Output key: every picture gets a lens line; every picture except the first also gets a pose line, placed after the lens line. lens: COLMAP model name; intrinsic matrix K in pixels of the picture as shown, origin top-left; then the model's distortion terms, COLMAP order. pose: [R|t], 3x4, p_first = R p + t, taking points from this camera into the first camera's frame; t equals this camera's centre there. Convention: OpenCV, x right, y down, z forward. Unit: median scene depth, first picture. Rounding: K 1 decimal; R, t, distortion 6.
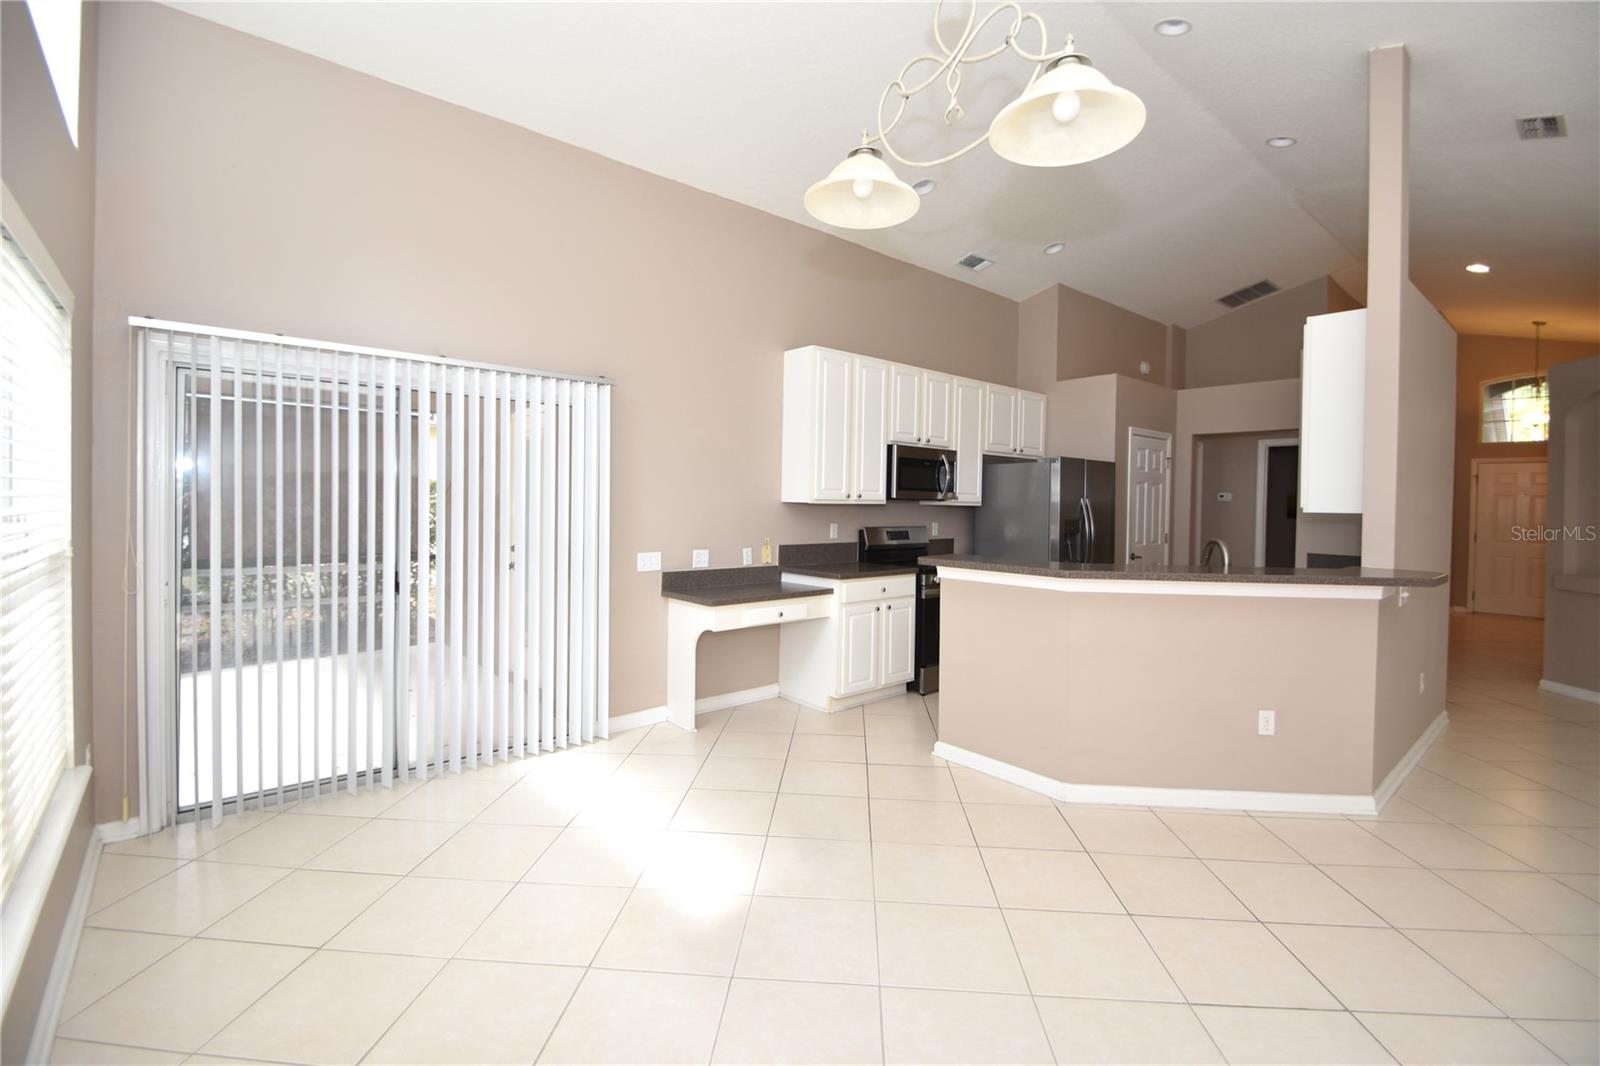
lens RADIAL K [[697.5, 0, 796.8], [0, 697.5, 524.8], [0, 0, 1]] dist [-0.002794, -0.000398]
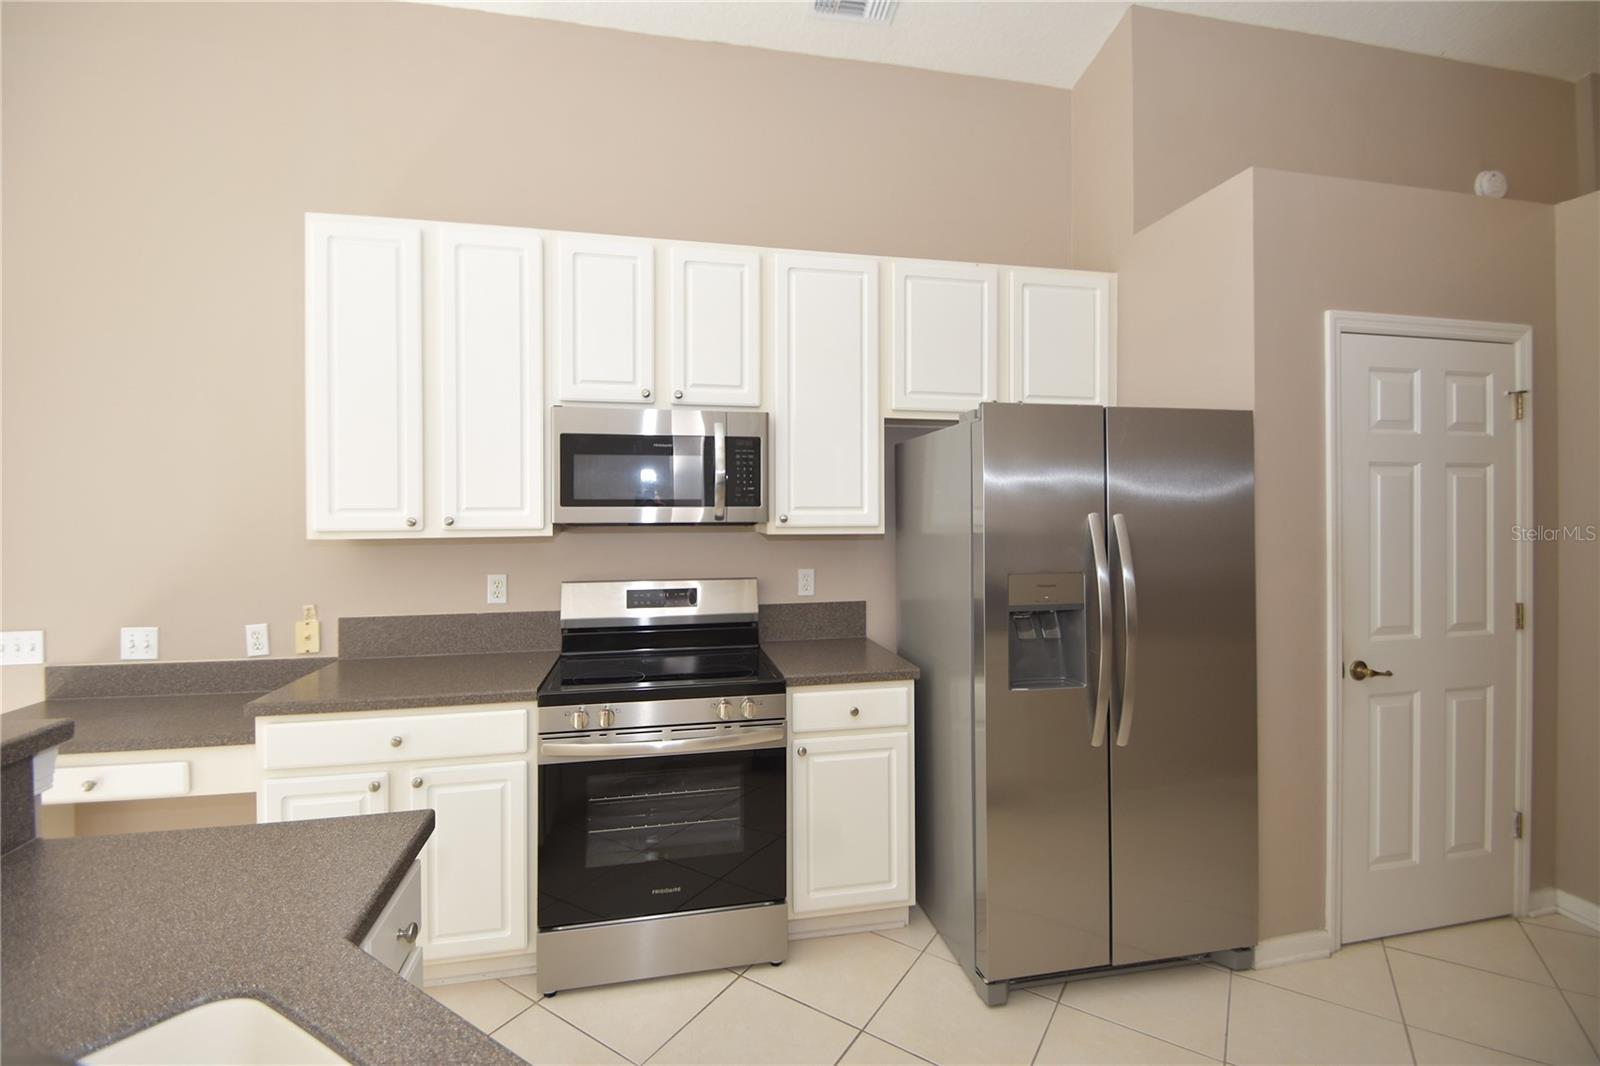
lens RADIAL K [[697.5, 0, 800.8], [0, 697.5, 532.2], [0, 0, 1]] dist [-0.002794, -0.000398]
pose [[0.875257, -0.003100, -0.483649, 0.469939], [-0.000004, 0.999979, -0.006417, -0.027919], [0.483659, 0.005618, 0.875239, 0.631960]]
